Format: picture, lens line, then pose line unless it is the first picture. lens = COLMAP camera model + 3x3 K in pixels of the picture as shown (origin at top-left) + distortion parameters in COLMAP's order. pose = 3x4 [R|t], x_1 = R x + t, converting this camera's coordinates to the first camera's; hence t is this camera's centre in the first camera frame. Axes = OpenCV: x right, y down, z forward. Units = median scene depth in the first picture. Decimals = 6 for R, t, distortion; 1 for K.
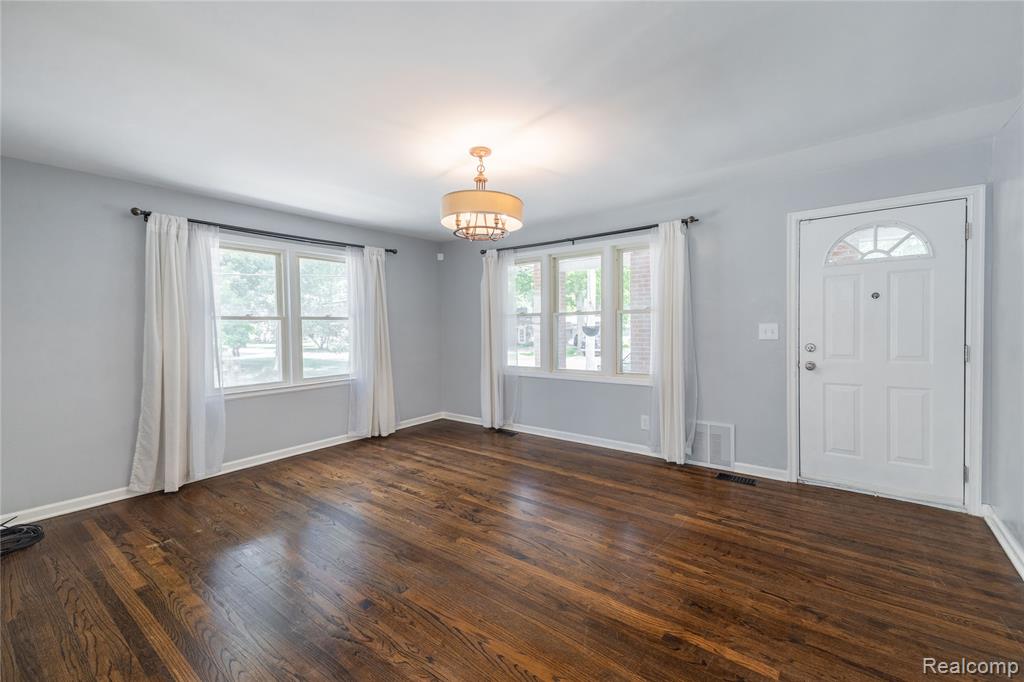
lens RADIAL K [[428.7, 0, 515.6], [0, 428.7, 336.7], [0, 0, 1]] dist [0.063759, -0.022946]
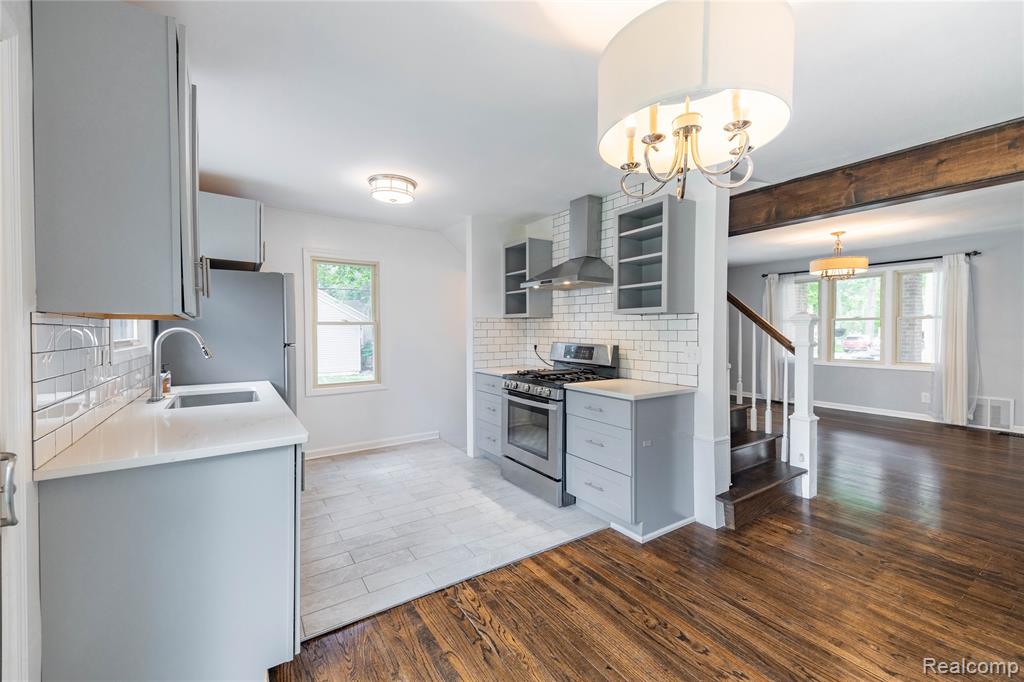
lens RADIAL K [[417.9, 0, 514.2], [0, 417.9, 336.0], [0, 0, 1]] dist [0.061549, -0.022678]
pose [[0.945591, 0.012569, -0.325116, -0.629221], [-0.014572, 0.999887, -0.003724, 0.030575], [0.325032, 0.008259, 0.945667, -0.942727]]
